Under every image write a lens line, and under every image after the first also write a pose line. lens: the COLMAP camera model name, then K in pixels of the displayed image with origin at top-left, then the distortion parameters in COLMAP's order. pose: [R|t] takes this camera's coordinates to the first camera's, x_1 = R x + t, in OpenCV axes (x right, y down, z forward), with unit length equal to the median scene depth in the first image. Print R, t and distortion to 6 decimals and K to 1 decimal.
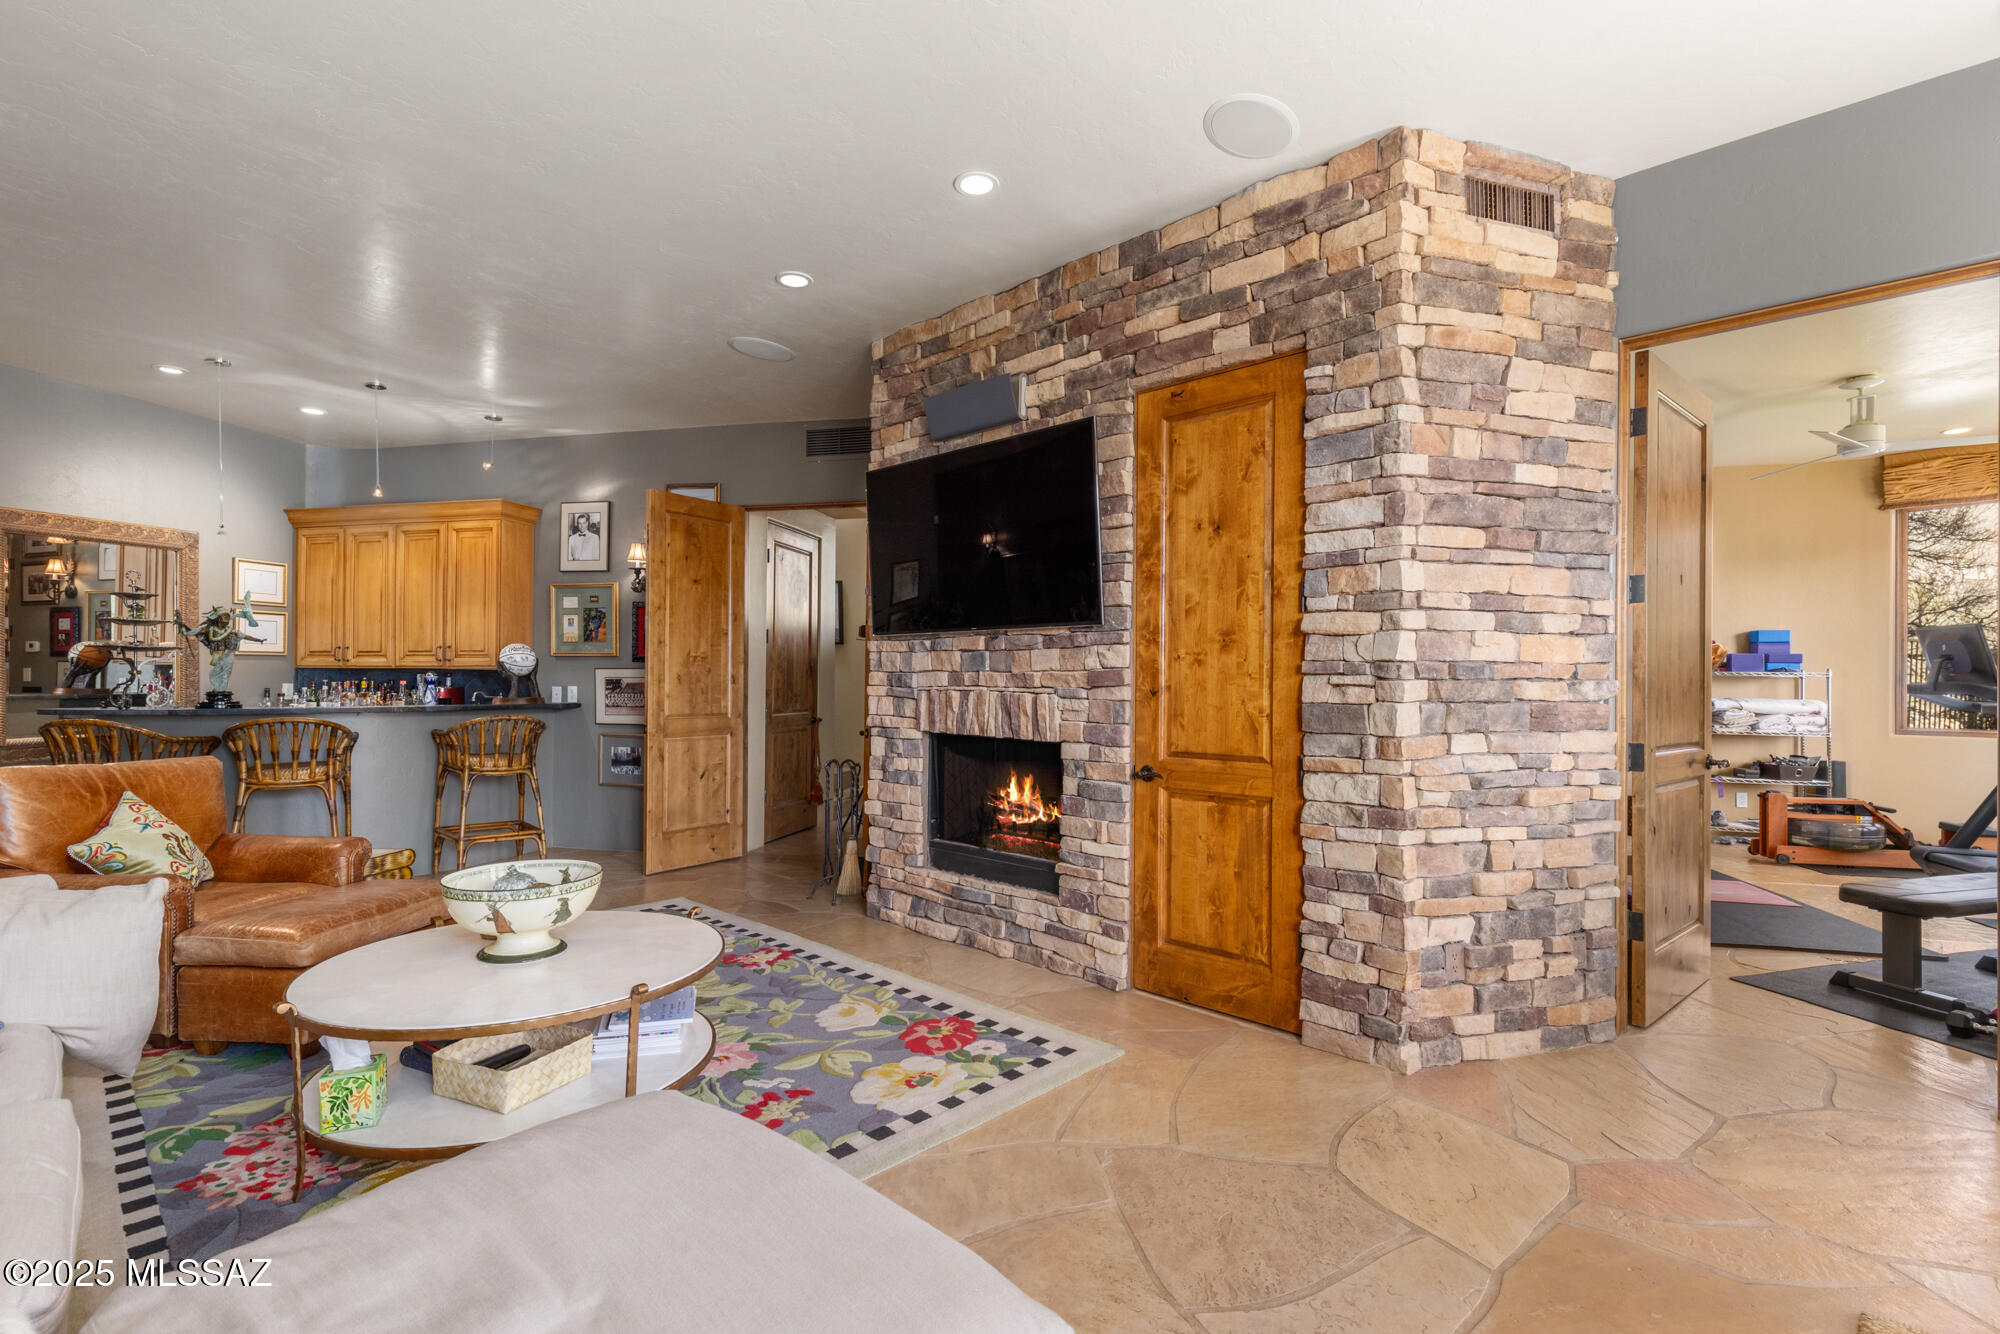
lens RADIAL K [[908.9, 0, 1000.0], [0, 908.9, 667.0], [0, 0, 1]] dist [0.003263, -0.000489]
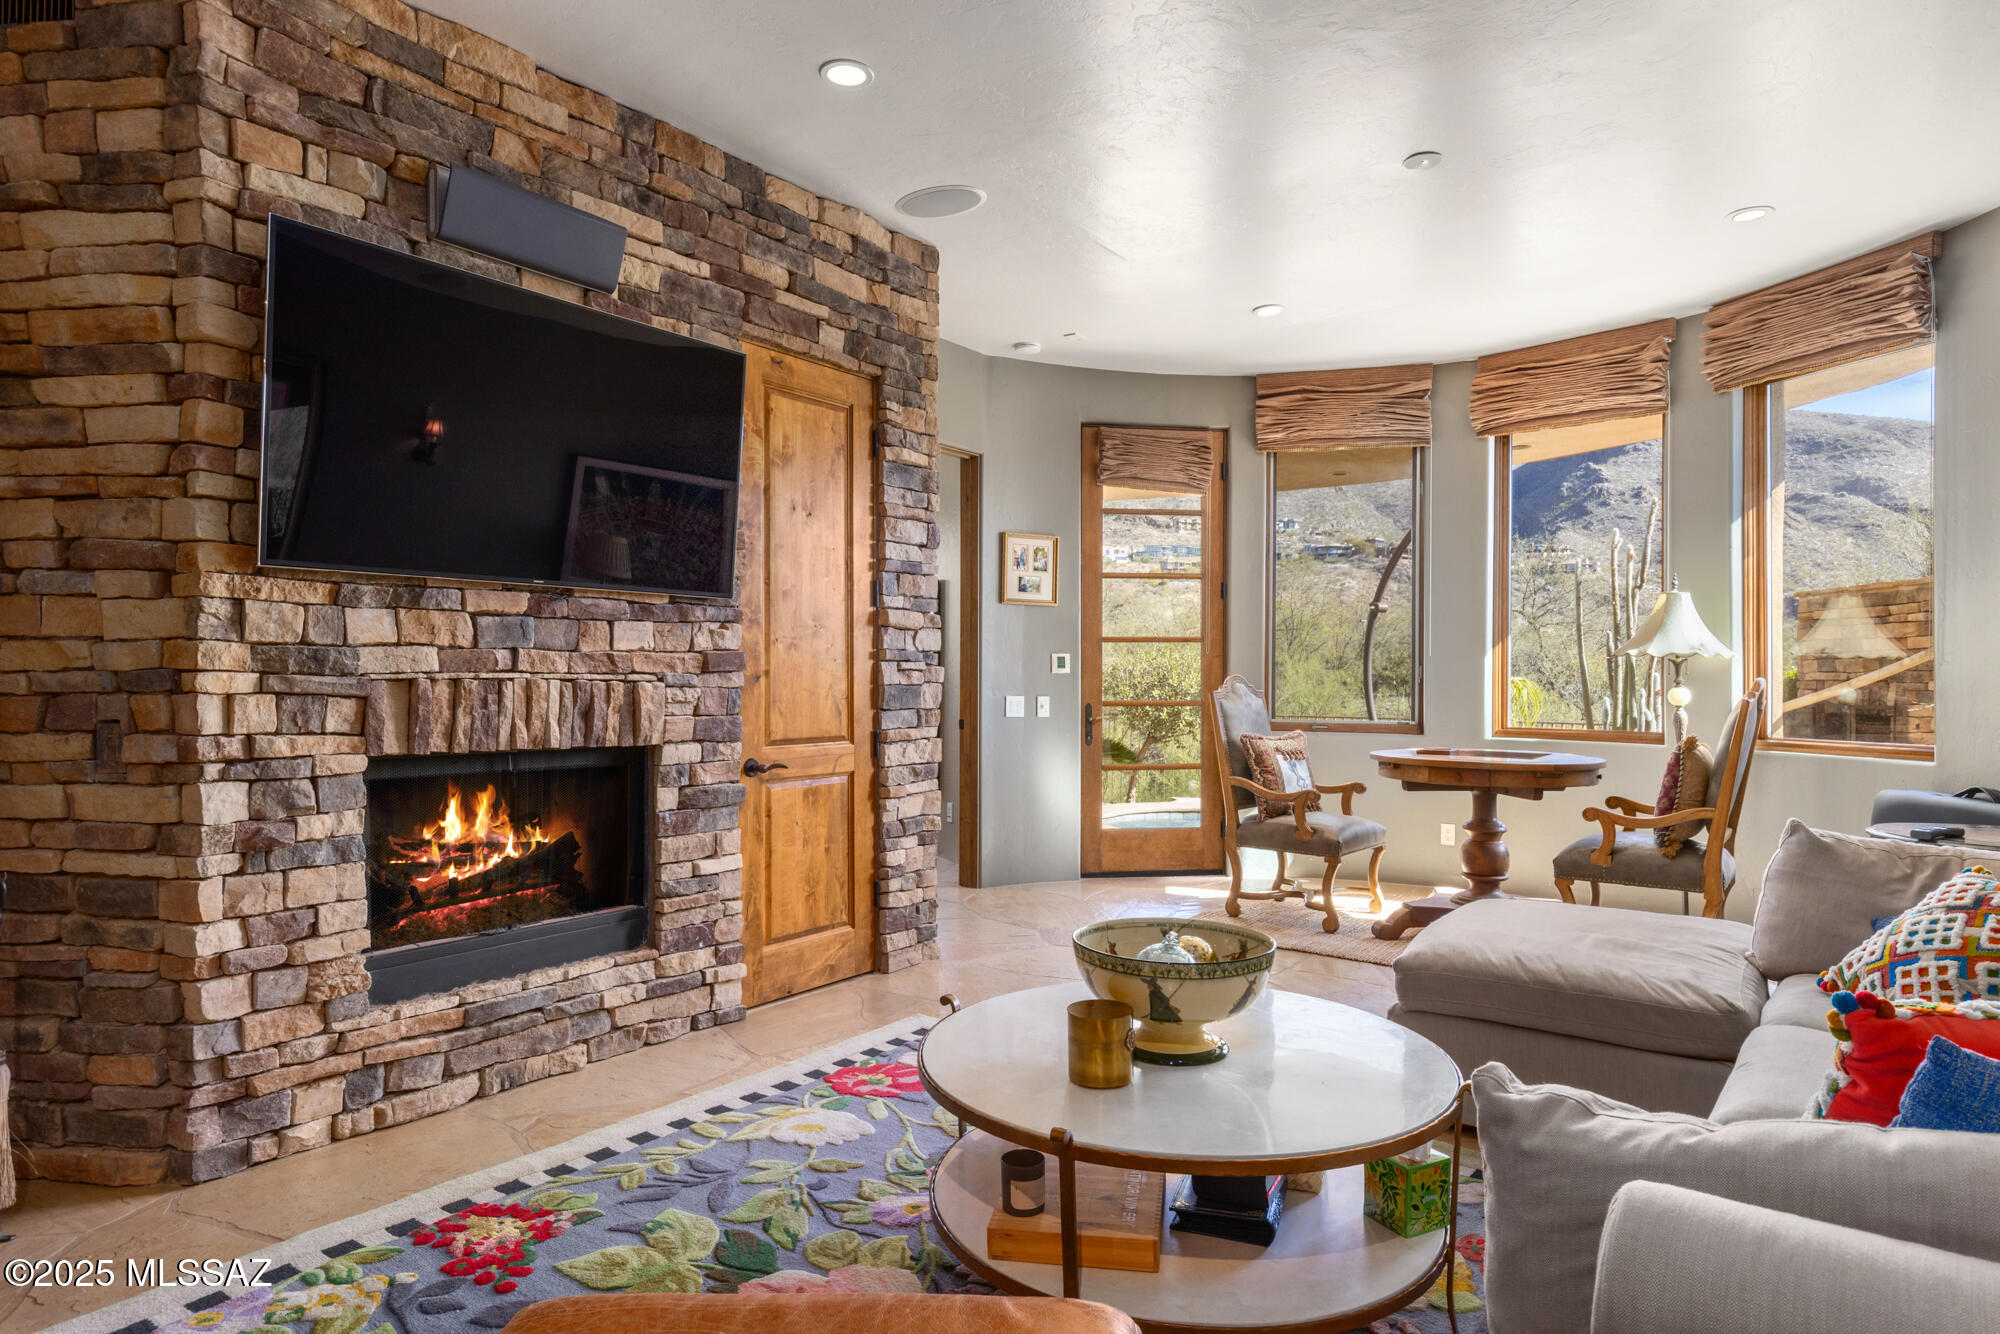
lens RADIAL K [[1139.2, 0, 1000.0], [0, 1139.2, 667.0], [0, 0, 1]] dist [0.004471, 0.001538]
pose [[-0.118794, 0.001990, 0.992917, -0.954711], [-0.020087, 0.999789, -0.004407, 0.016507], [-0.992716, -0.020468, -0.118729, 0.857041]]
